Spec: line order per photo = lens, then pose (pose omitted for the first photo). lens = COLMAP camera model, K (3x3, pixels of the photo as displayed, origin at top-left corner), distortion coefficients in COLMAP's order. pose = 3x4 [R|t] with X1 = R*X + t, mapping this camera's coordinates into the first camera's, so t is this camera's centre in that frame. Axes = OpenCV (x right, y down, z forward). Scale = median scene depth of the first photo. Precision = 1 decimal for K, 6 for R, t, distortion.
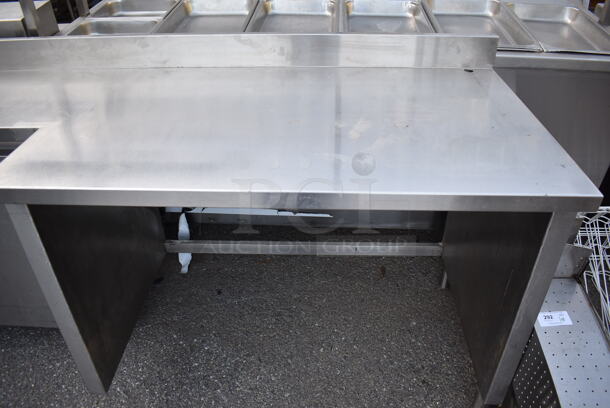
lens RADIAL K [[490.6, 0, 305.0], [0, 490.6, 204.0], [0, 0, 1]] dist [-0.059123, -0.001747]
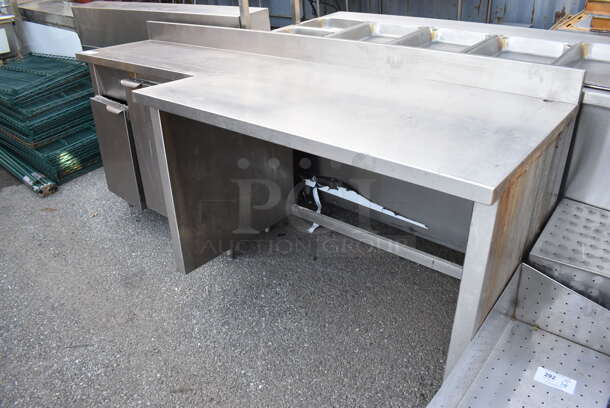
lens RADIAL K [[490.6, 0, 305.0], [0, 490.6, 204.0], [0, 0, 1]] dist [-0.059123, -0.001747]
pose [[0.791434, 0.278033, -0.544362, 0.467209], [-0.330660, 0.943749, 0.001283, 0.072001], [0.514098, 0.178983, 0.838849, -0.028017]]
